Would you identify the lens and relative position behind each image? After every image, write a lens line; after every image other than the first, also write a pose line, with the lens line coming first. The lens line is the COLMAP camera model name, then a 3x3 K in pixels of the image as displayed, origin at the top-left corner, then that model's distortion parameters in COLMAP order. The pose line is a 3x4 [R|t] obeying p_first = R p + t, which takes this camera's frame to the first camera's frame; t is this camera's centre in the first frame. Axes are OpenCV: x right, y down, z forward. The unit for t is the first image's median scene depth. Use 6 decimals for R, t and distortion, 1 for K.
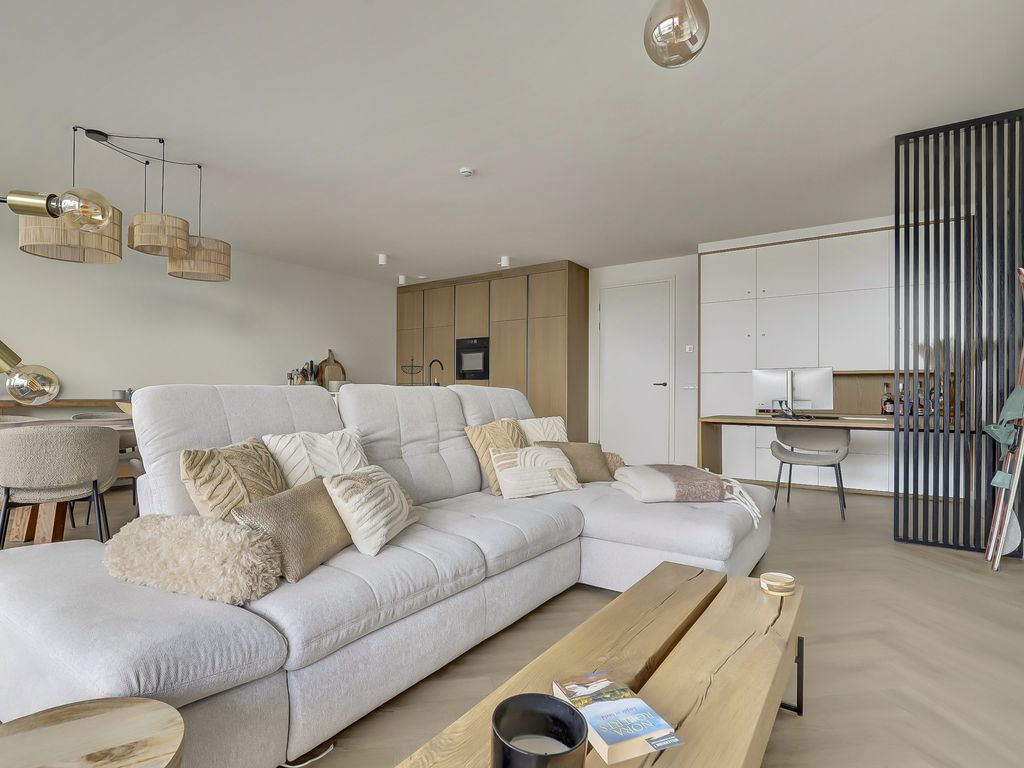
lens RADIAL K [[524.4, 0, 512.0], [0, 524.4, 384.0], [0, 0, 1]] dist [-0.002257, 0.000016]
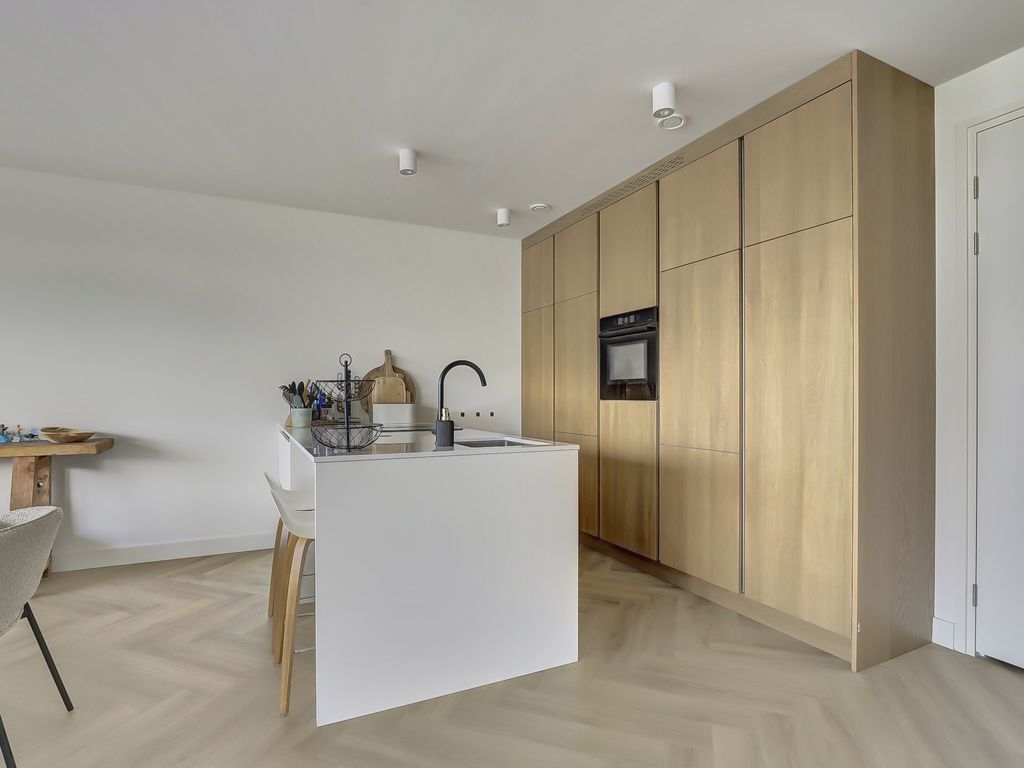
lens RADIAL K [[524.4, 0, 512.0], [0, 524.4, 384.0], [0, 0, 1]] dist [-0.002257, 0.000016]
pose [[0.875153, -0.015742, -0.483591, 0.064150], [0.013577, 0.999876, -0.007979, -0.020012], [0.483656, 0.000417, 0.875258, 0.537094]]
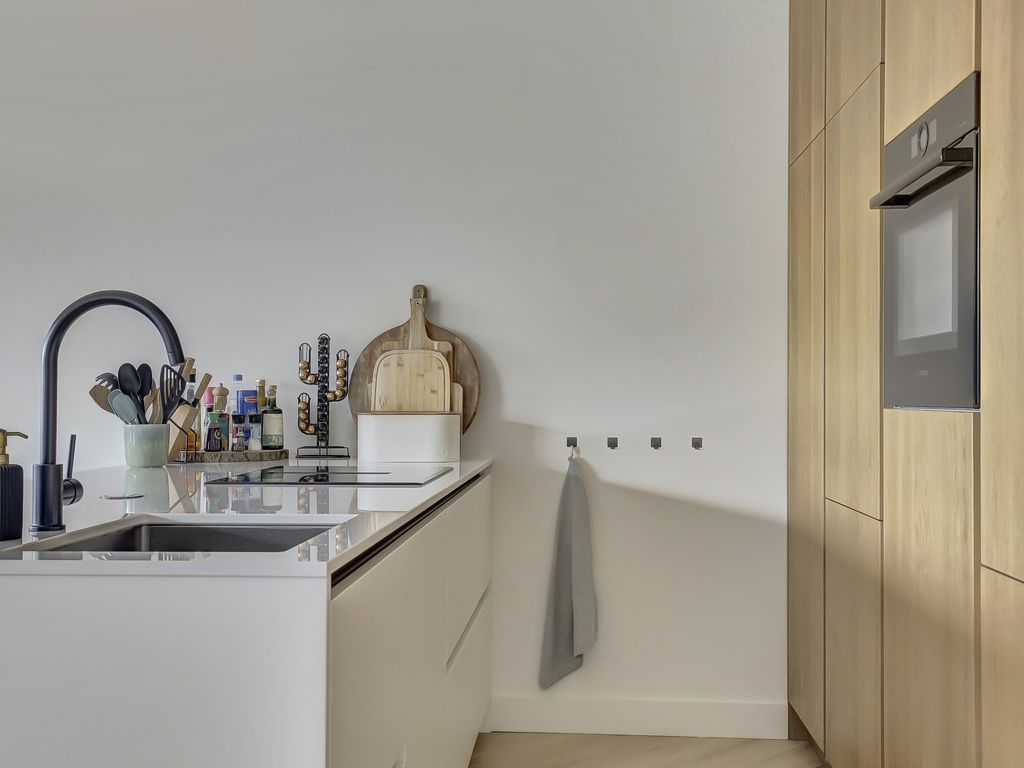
lens RADIAL K [[1085.0, 0, 512.0], [0, 1085.0, 384.0], [0, 0, 1]] dist [0.000922, 0.002397]
pose [[0.507599, -0.015674, -0.861451, 0.118632], [0.022854, 0.999728, -0.004723, -0.015312], [0.861290, -0.017290, 0.507819, 0.762732]]
